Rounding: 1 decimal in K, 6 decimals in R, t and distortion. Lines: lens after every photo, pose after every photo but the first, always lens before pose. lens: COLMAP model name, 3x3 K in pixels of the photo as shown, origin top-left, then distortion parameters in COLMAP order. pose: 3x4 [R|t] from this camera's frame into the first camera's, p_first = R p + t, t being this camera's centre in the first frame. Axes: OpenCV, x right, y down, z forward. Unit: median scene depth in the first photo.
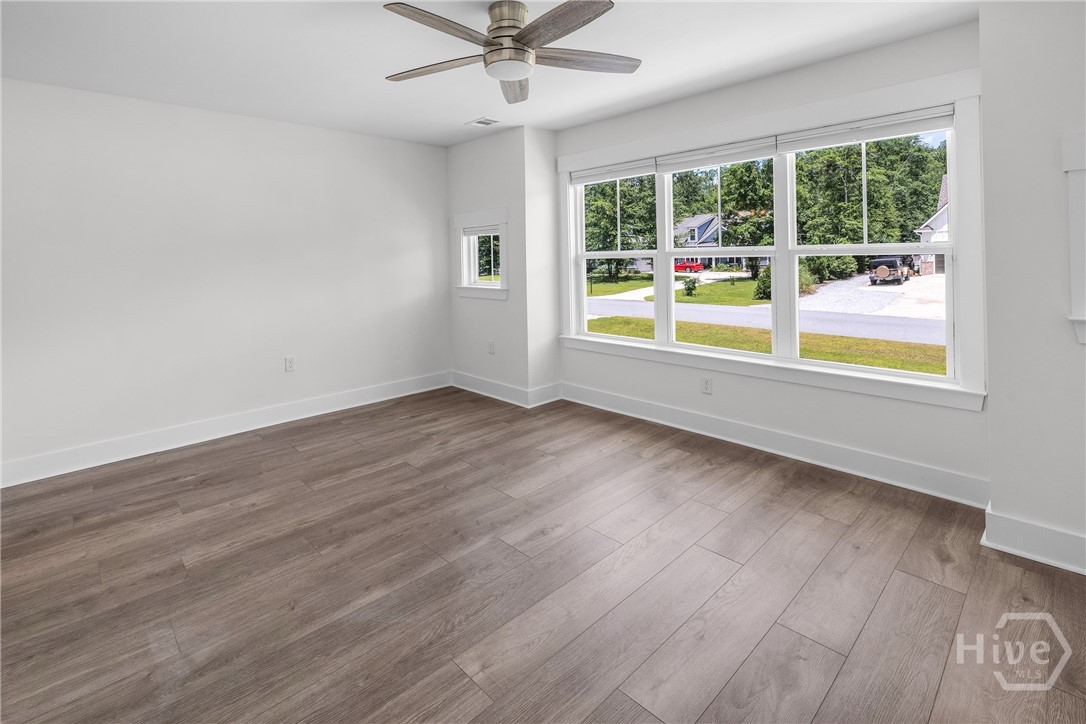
lens RADIAL K [[481.2, 0, 529.3], [0, 481.2, 342.9], [0, 0, 1]] dist [0.001213, 0.000022]
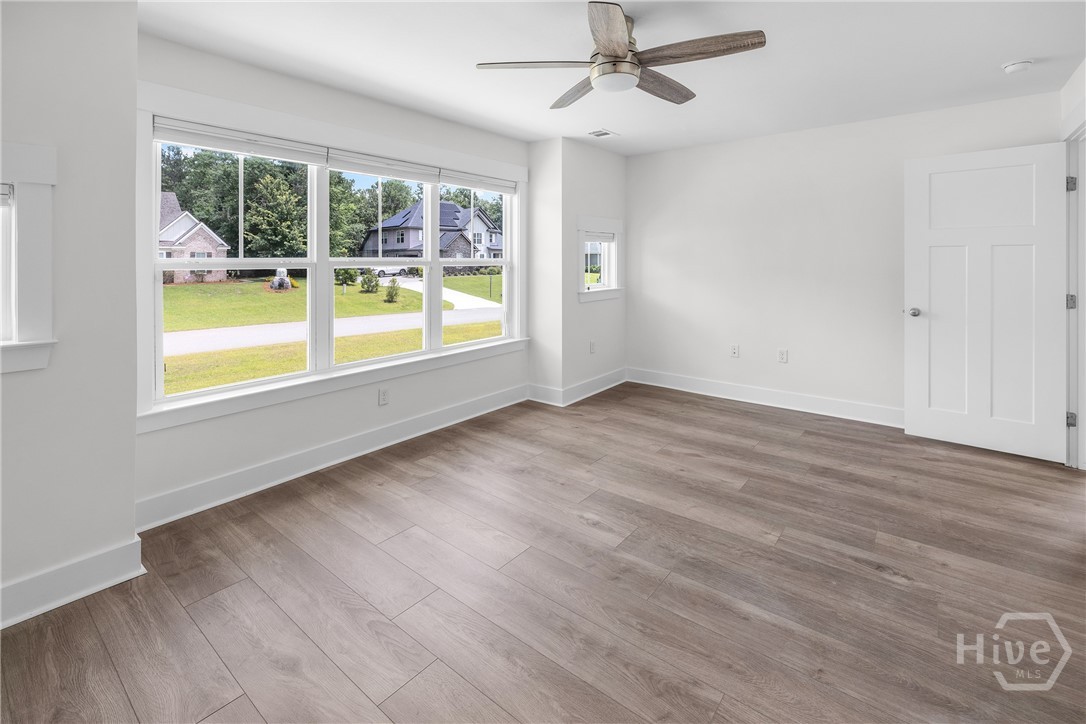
lens RADIAL K [[481.2, 0, 529.3], [0, 481.2, 342.9], [0, 0, 1]] dist [0.001213, 0.000022]
pose [[-0.106792, -0.149366, 0.982998, -1.049628], [0.184337, 0.968538, 0.167195, -0.217582], [-0.977044, 0.199058, -0.075899, 1.285468]]
